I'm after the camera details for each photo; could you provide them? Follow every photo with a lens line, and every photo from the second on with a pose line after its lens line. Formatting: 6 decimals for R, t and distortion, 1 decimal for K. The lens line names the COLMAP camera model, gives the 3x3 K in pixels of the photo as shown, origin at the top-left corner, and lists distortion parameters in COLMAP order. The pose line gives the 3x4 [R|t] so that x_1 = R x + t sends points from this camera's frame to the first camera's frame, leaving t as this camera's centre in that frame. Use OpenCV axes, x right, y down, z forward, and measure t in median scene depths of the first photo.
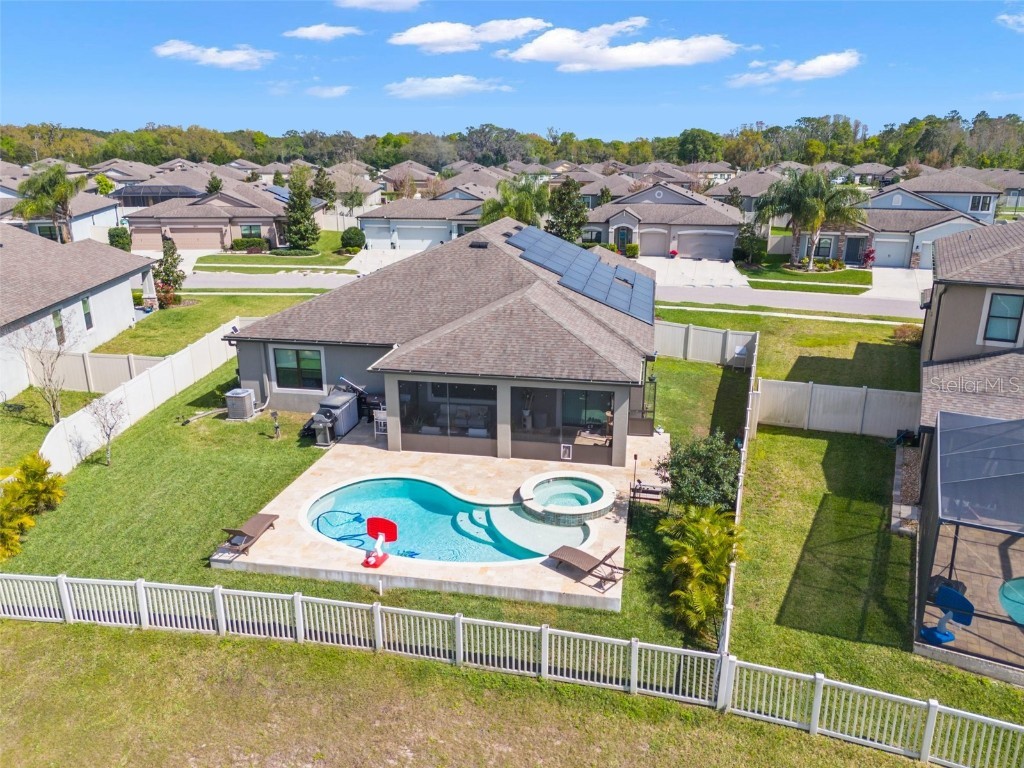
lens RADIAL K [[753.2, 0, 518.7], [0, 753.2, 383.1], [0, 0, 1]] dist [0.056113, -0.040887]
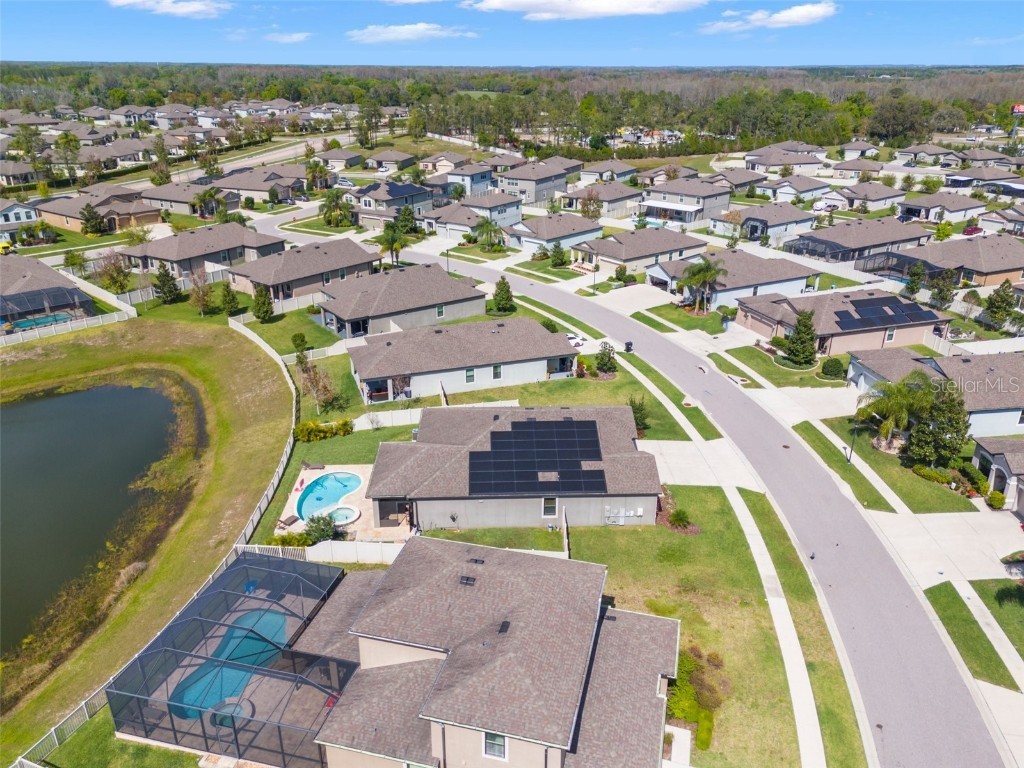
lens RADIAL K [[753.2, 0, 513.3], [0, 753.2, 381.5], [0, 0, 1]] dist [0.056113, -0.040887]
pose [[0.222850, 0.376533, -0.899200, 0.846455], [-0.292877, 0.905644, 0.306647, -0.447614], [0.929818, 0.195019, 0.312100, 0.219880]]
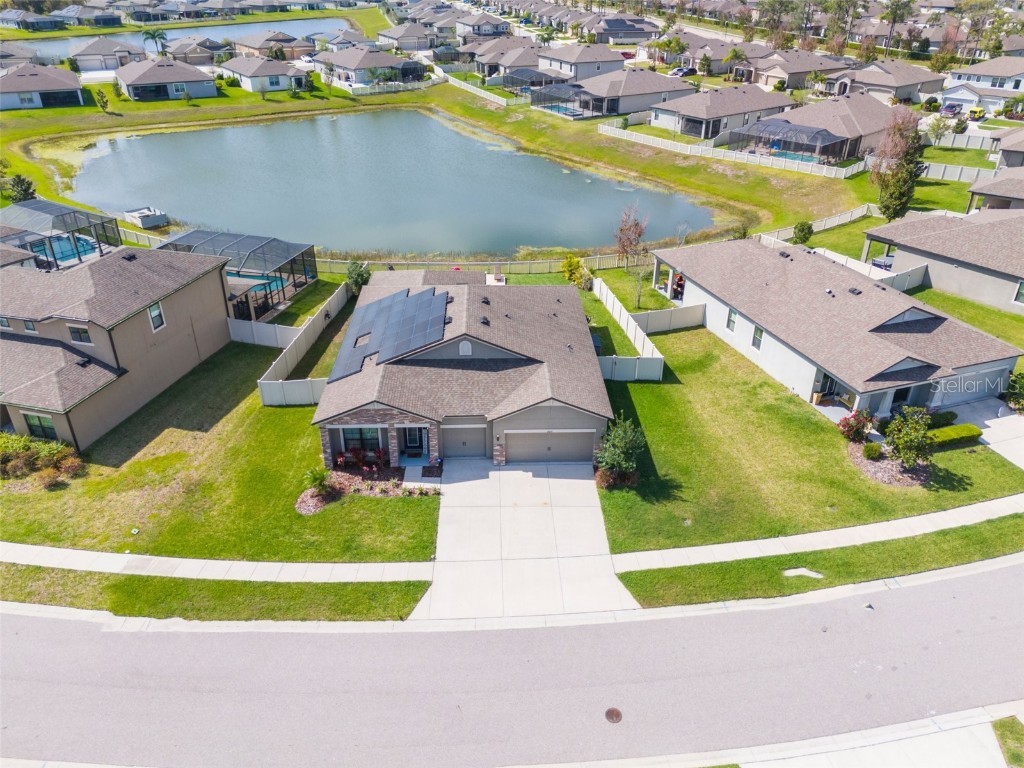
lens RADIAL K [[753.2, 0, 514.9], [0, 753.2, 382.4], [0, 0, 1]] dist [0.056113, -0.040887]
pose [[-0.977026, 0.099318, -0.188565, 0.077074], [-0.068590, 0.691167, 0.719433, -0.588564], [0.201783, 0.715838, -0.668476, 1.119313]]
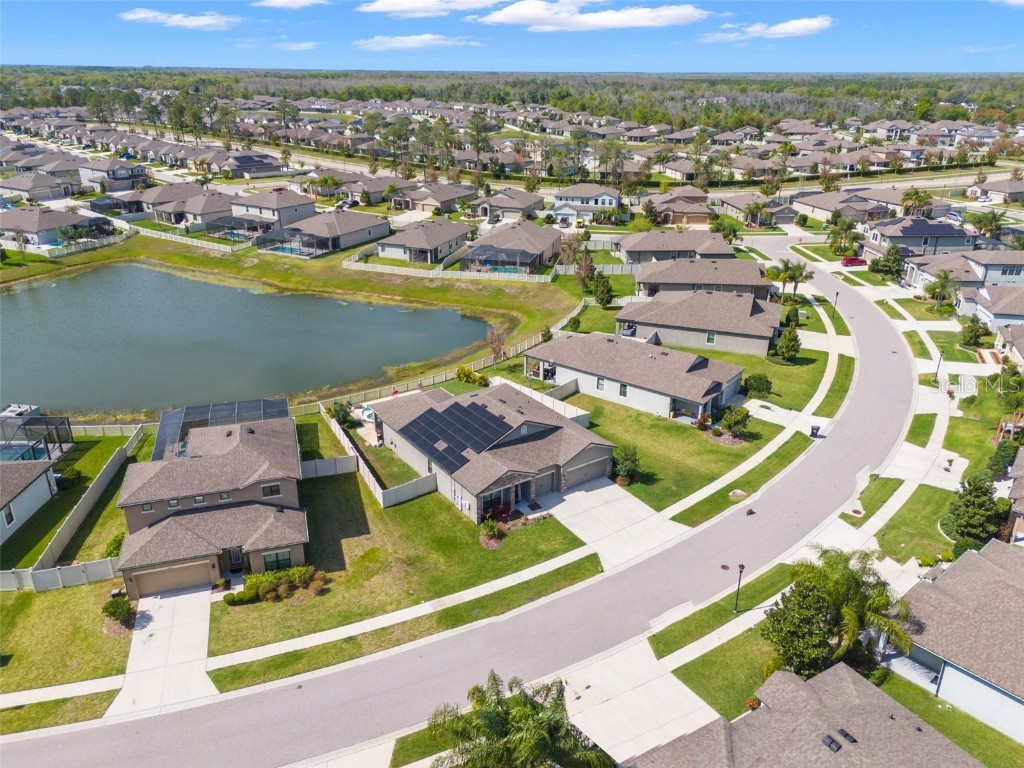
lens RADIAL K [[753.2, 0, 516.5], [0, 753.2, 383.5], [0, 0, 1]] dist [0.056113, -0.040887]
pose [[-0.706099, 0.265914, -0.656288, 0.701790], [-0.217135, 0.800856, 0.558105, -0.790000], [0.674000, 0.536581, -0.507744, 1.154604]]
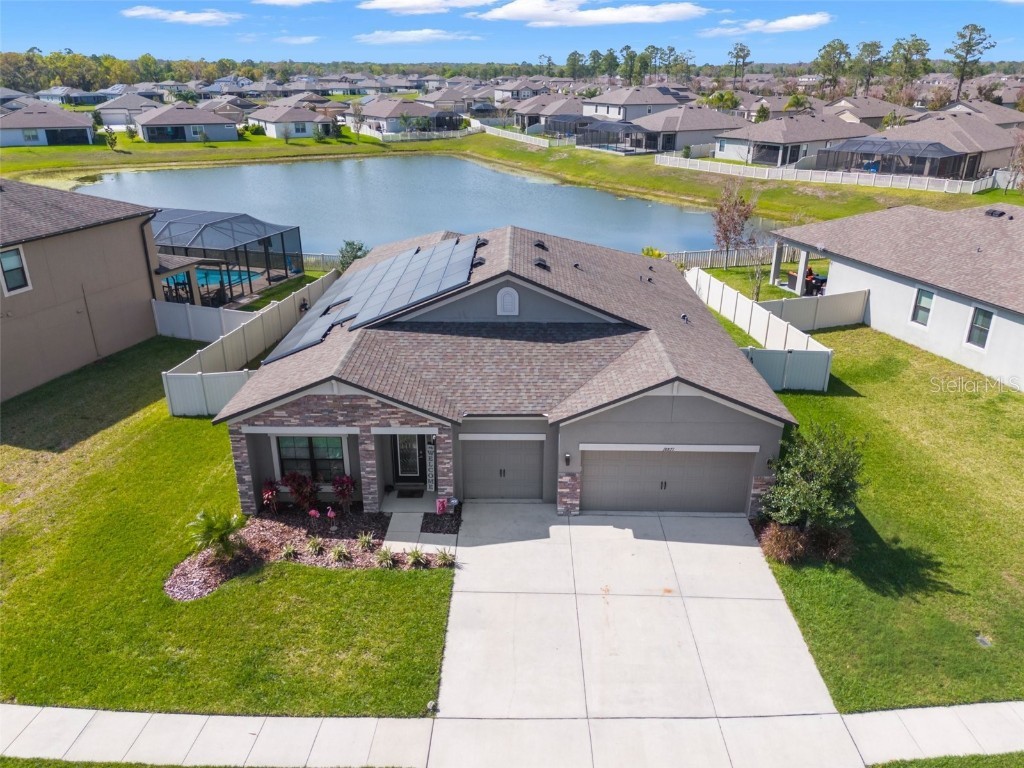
lens RADIAL K [[753.2, 0, 513.7], [0, 753.2, 382.3], [0, 0, 1]] dist [0.056113, -0.040887]
pose [[-0.985488, 0.063570, -0.157390, 0.049272], [-0.051664, 0.770900, 0.634858, -0.331355], [0.161690, 0.633776, -0.756428, 0.949467]]
